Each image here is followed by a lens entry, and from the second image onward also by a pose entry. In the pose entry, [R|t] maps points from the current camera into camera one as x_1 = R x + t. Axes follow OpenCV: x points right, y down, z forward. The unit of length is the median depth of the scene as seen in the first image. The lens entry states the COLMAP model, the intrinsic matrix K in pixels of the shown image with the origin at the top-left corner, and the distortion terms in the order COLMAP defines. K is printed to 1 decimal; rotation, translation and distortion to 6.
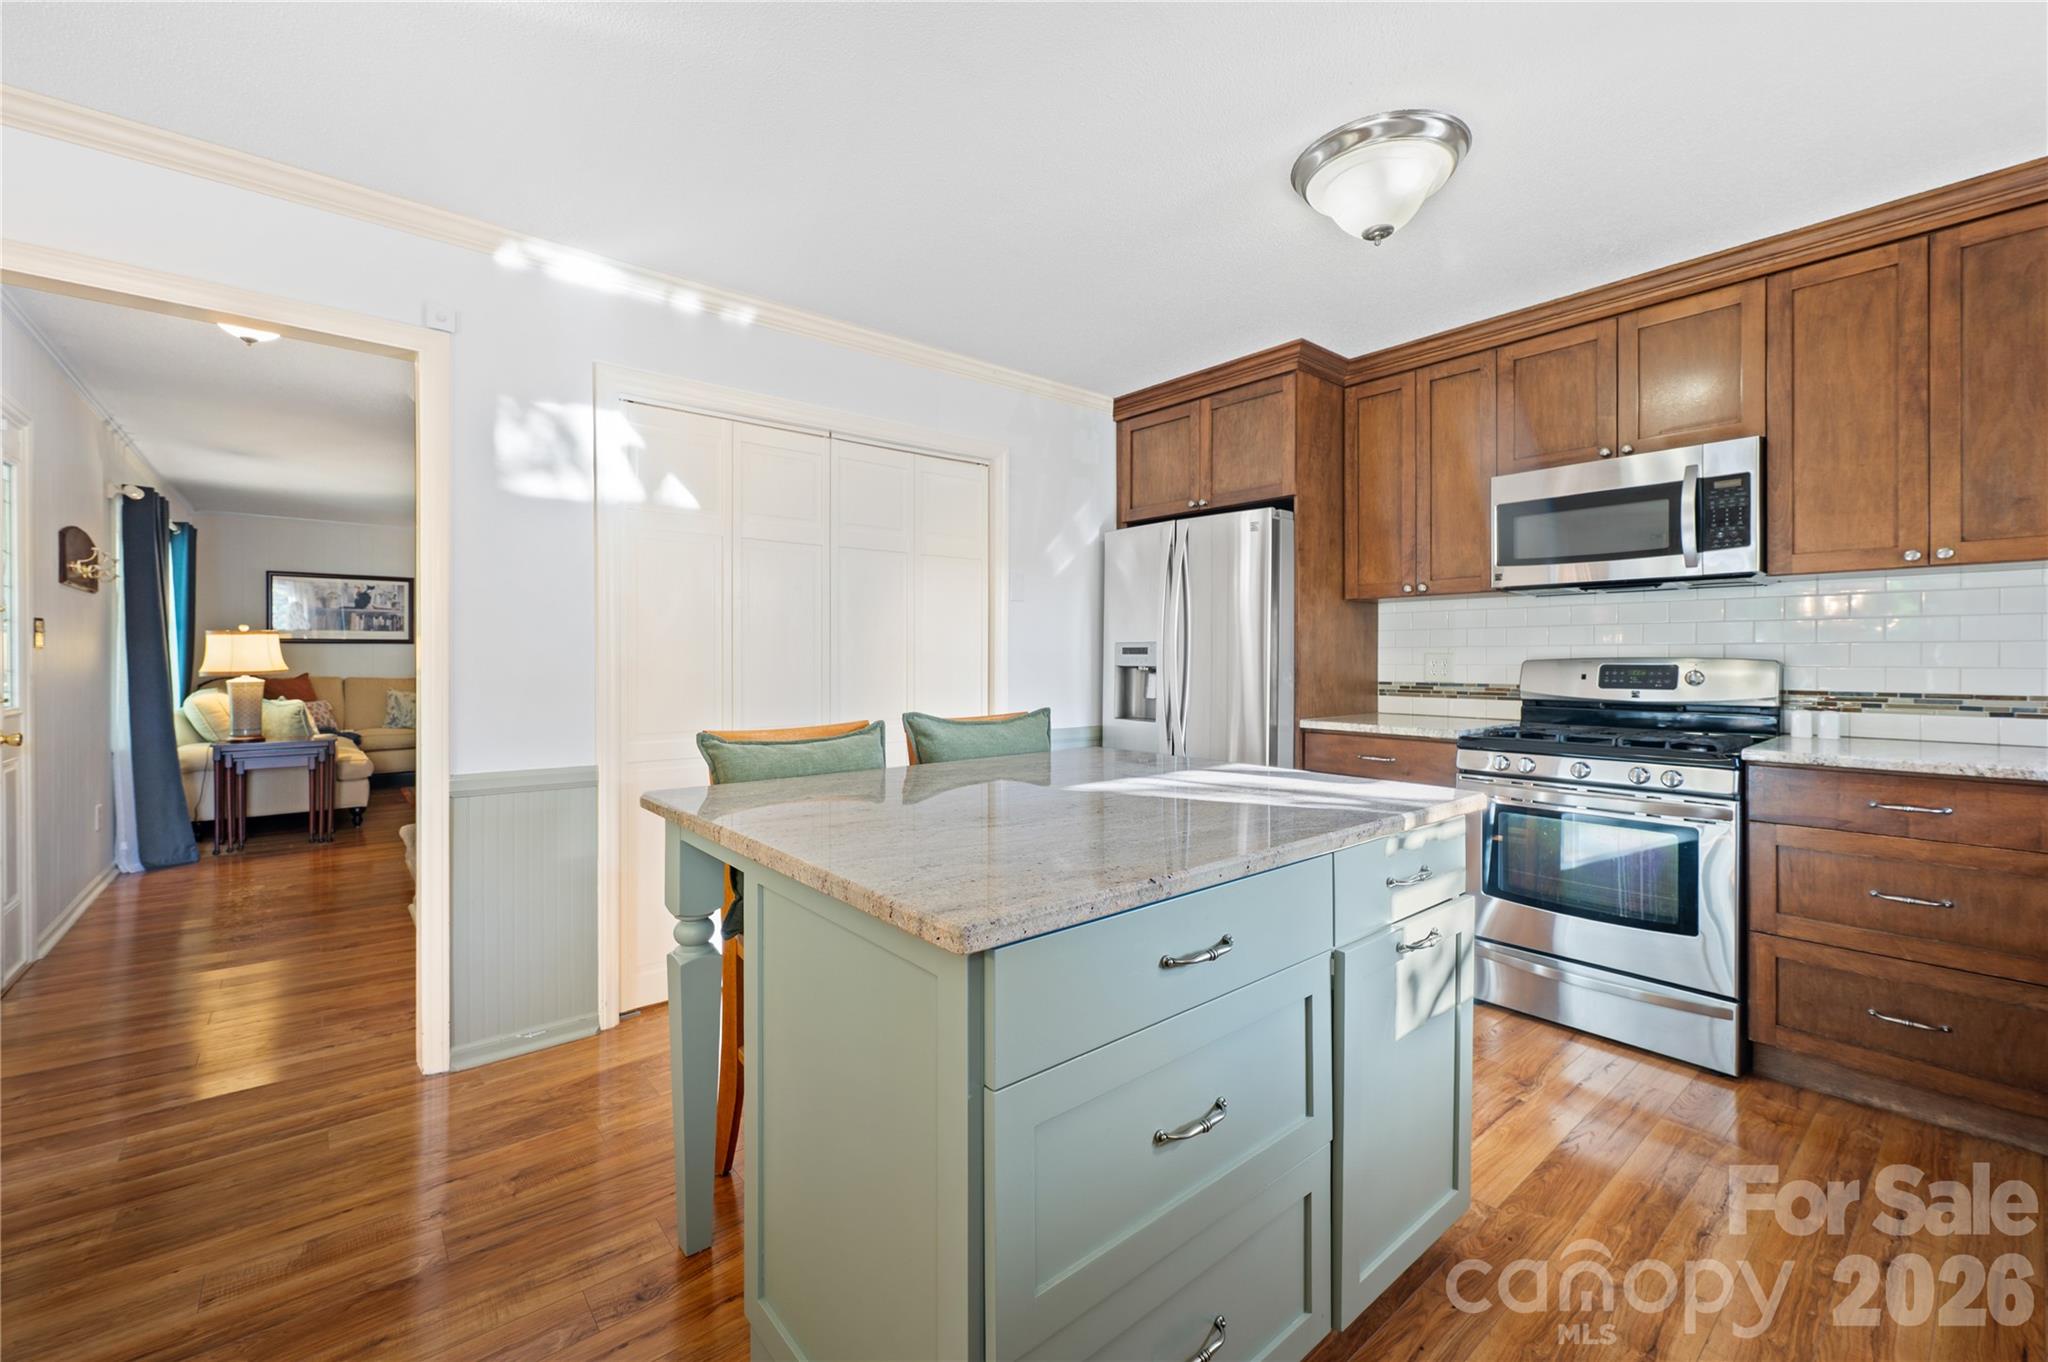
lens RADIAL K [[830.0, 0, 1039.4], [0, 830.0, 658.6], [0, 0, 1]] dist [0.000387, -0.000105]
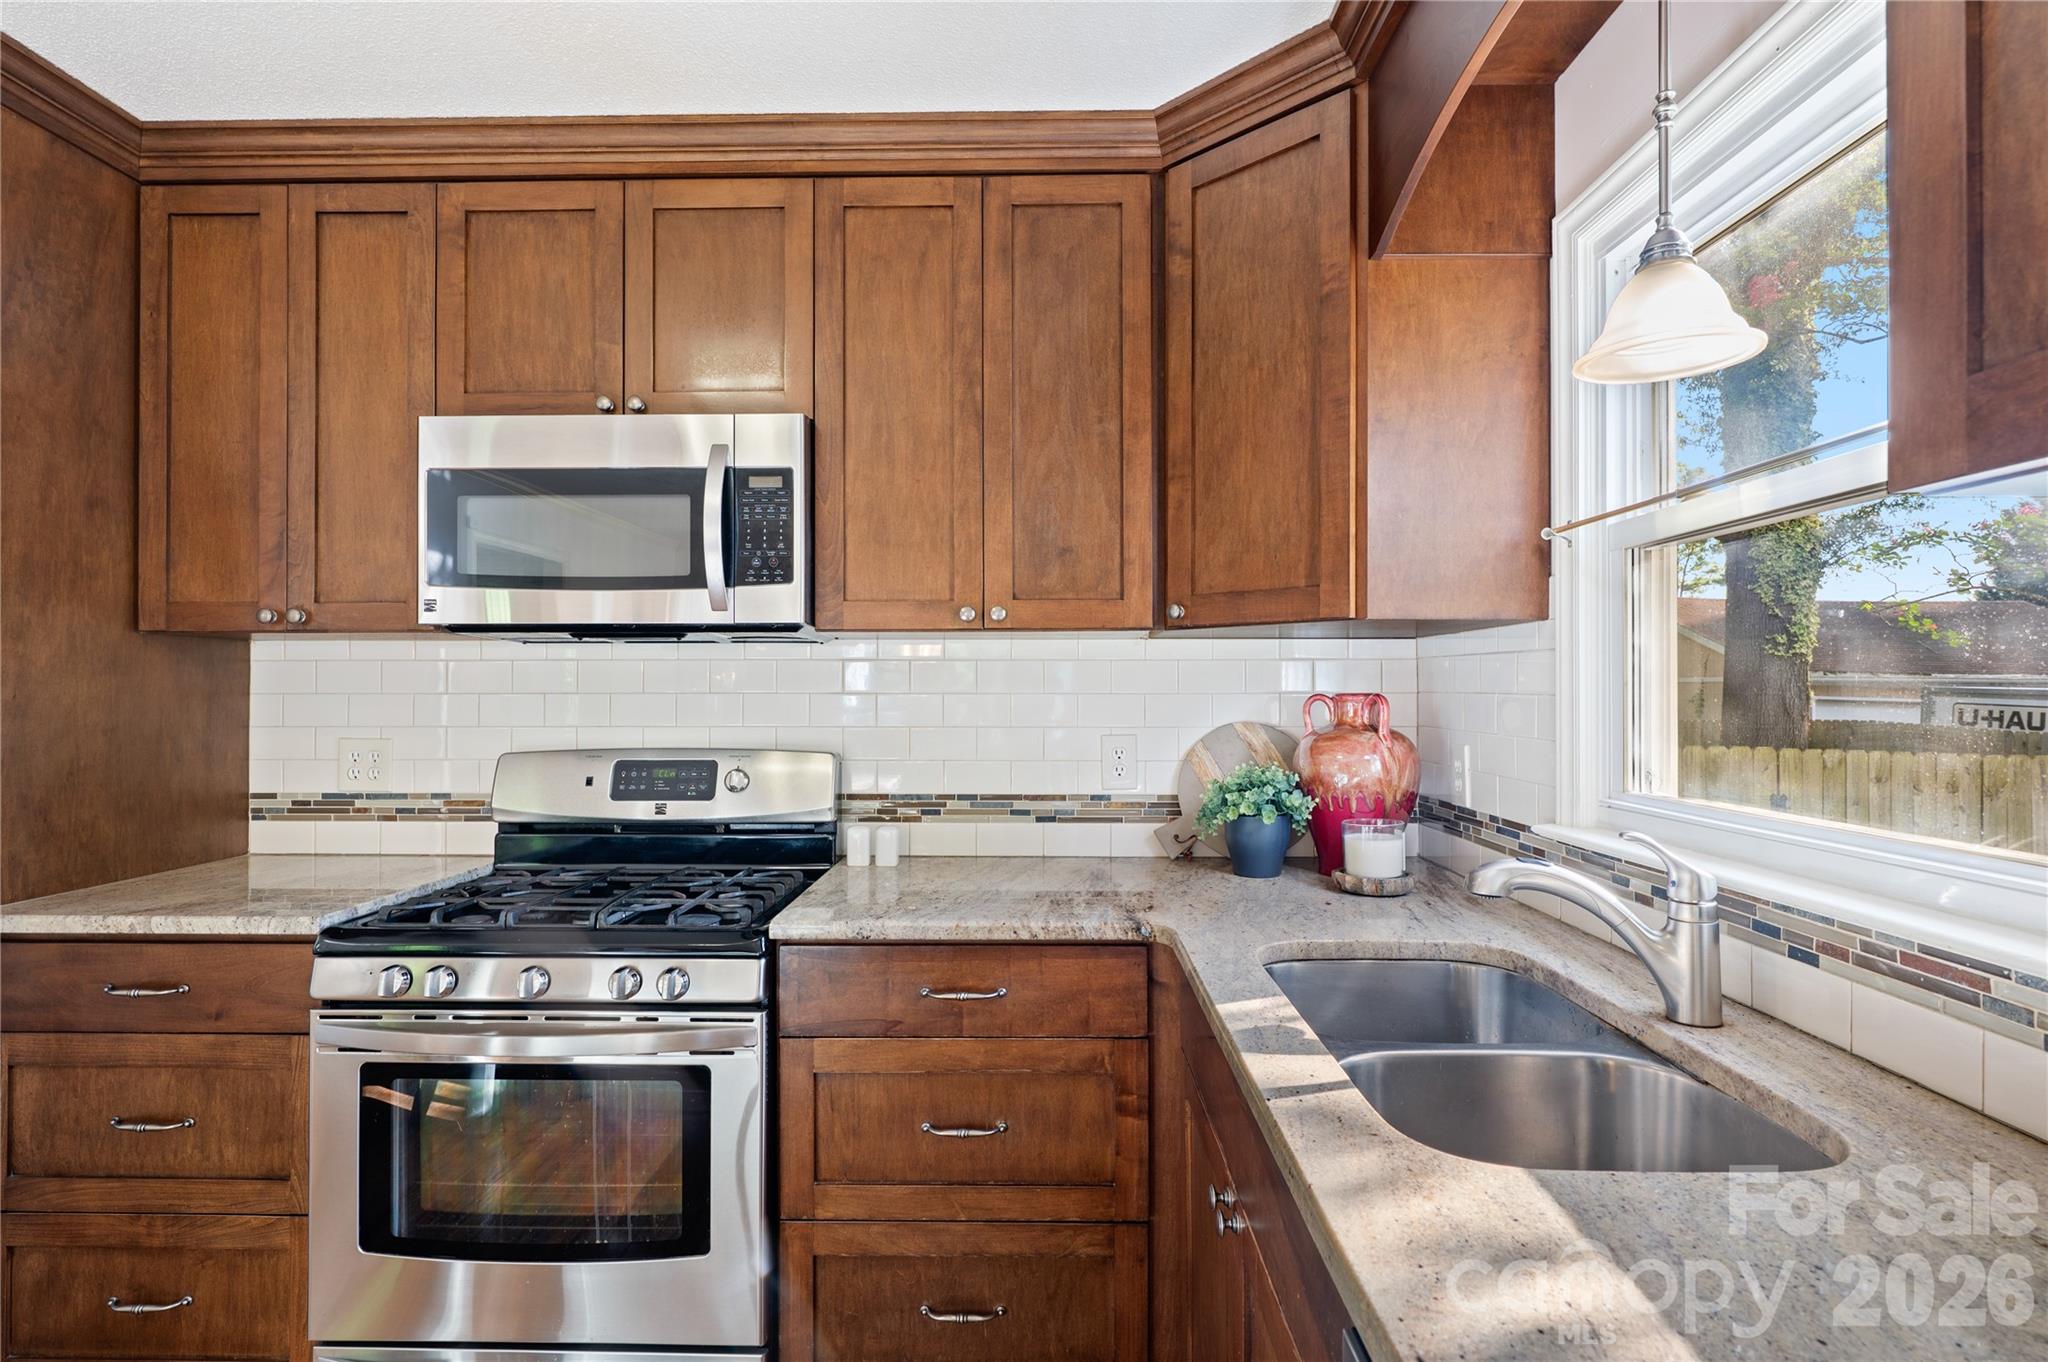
lens RADIAL K [[1031.6, 0, 1014.4], [0, 1031.6, 685.5], [0, 0, 1]] dist [0.006108, 0.000577]
pose [[0.662502, 0.006169, 0.749034, 0.349596], [0.001862, 0.999949, -0.009882, -0.045485], [-0.749058, 0.007942, 0.662457, 0.322908]]
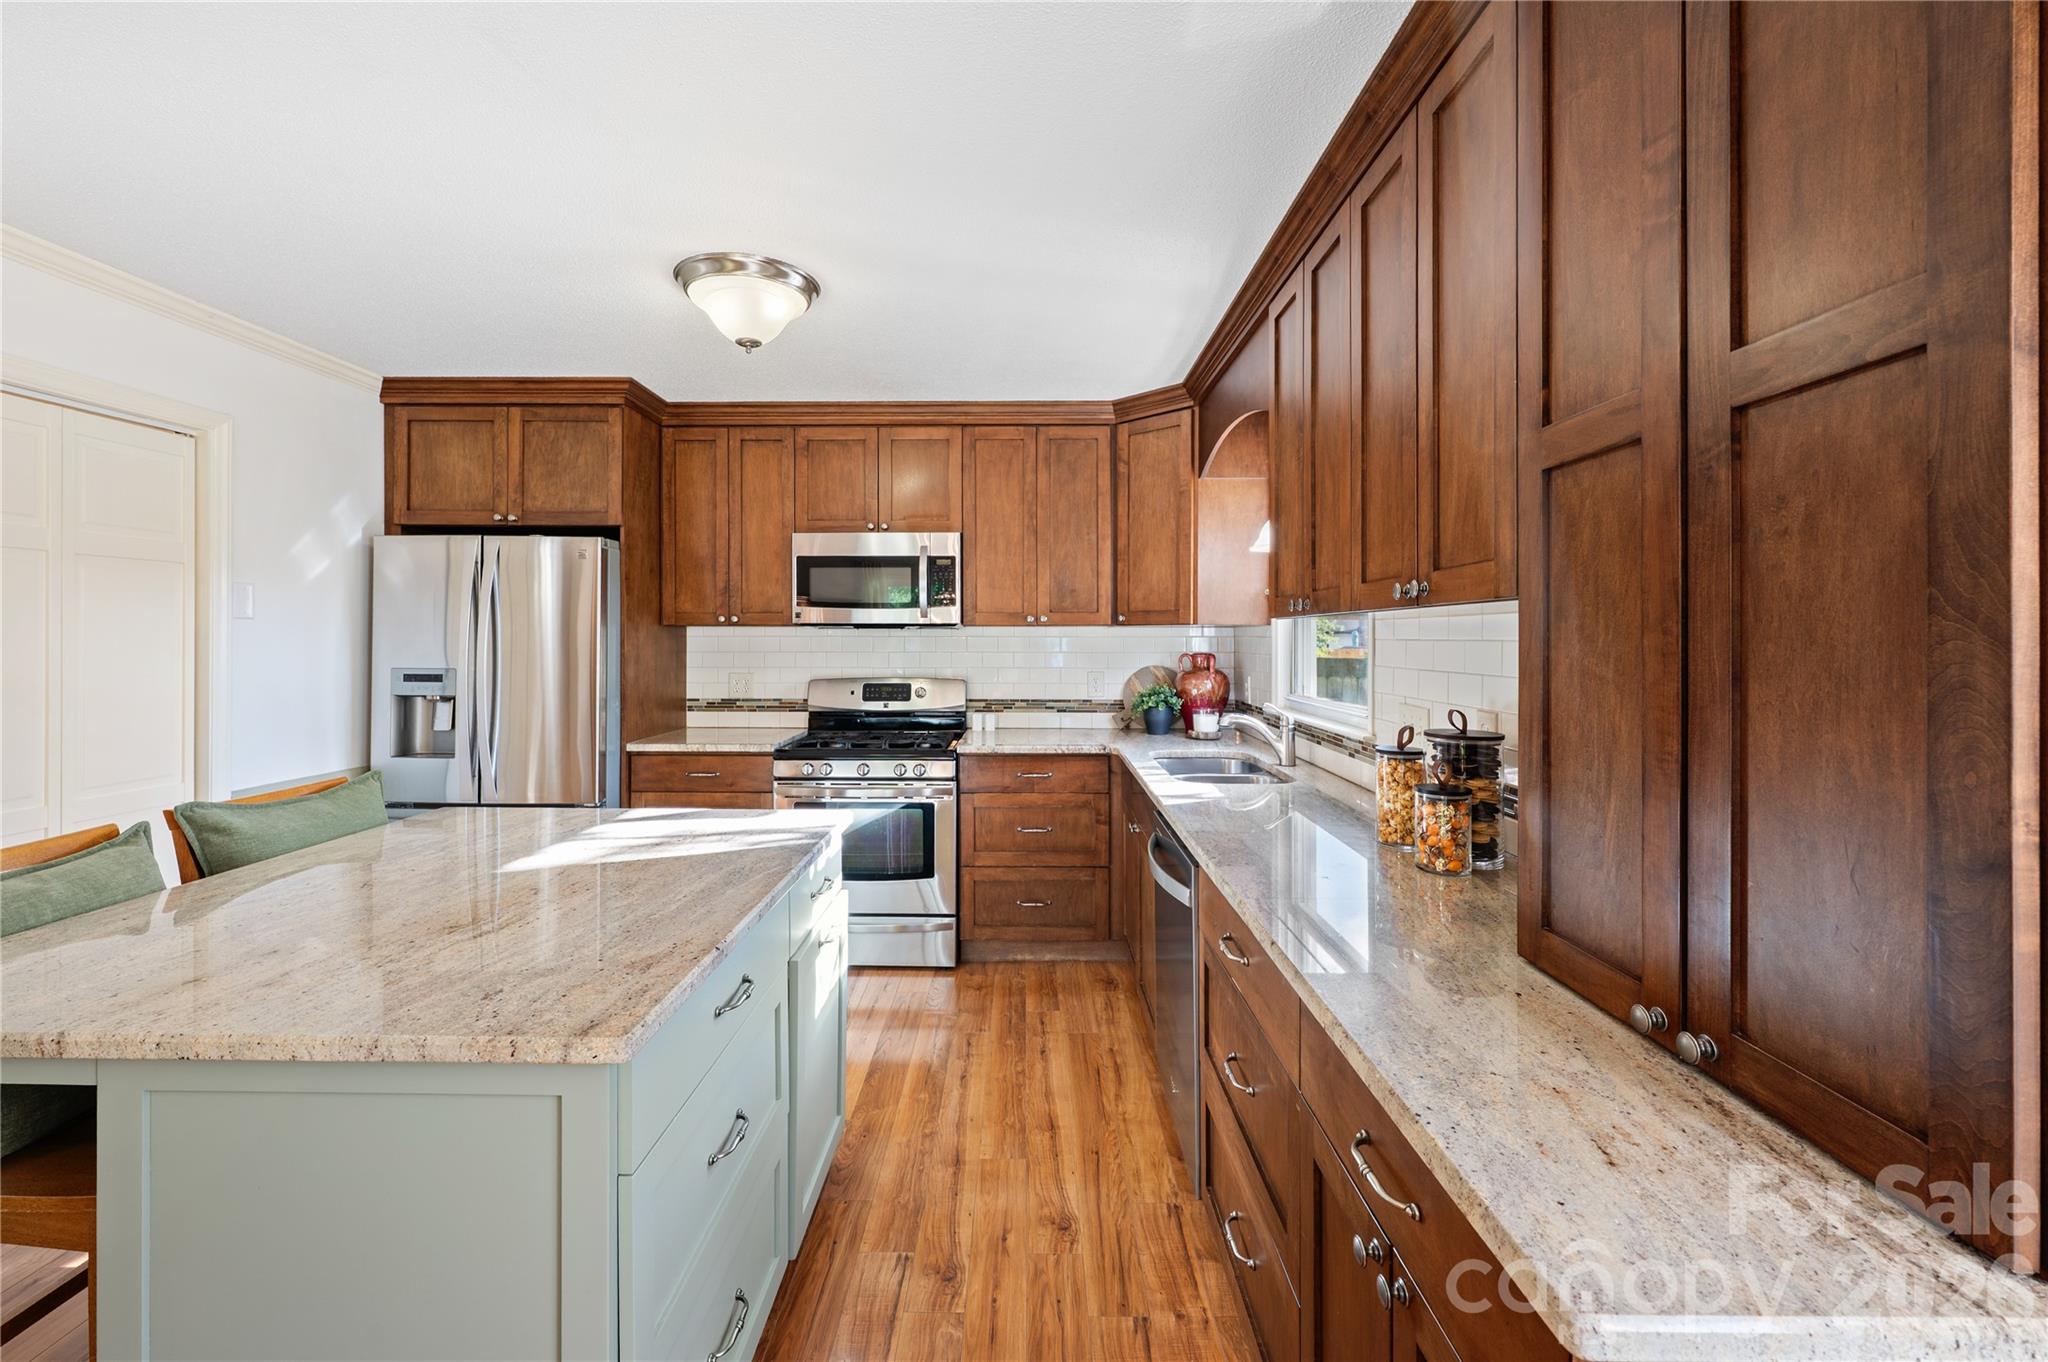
lens RADIAL K [[830.0, 0, 995.5], [0, 830.0, 636.3], [0, 0, 1]] dist [0.000387, -0.000105]
pose [[0.671695, 0.003132, 0.740821, -0.182625], [0.001460, 0.999984, -0.005552, -0.068191], [-0.740827, 0.004811, 0.671679, -0.046046]]
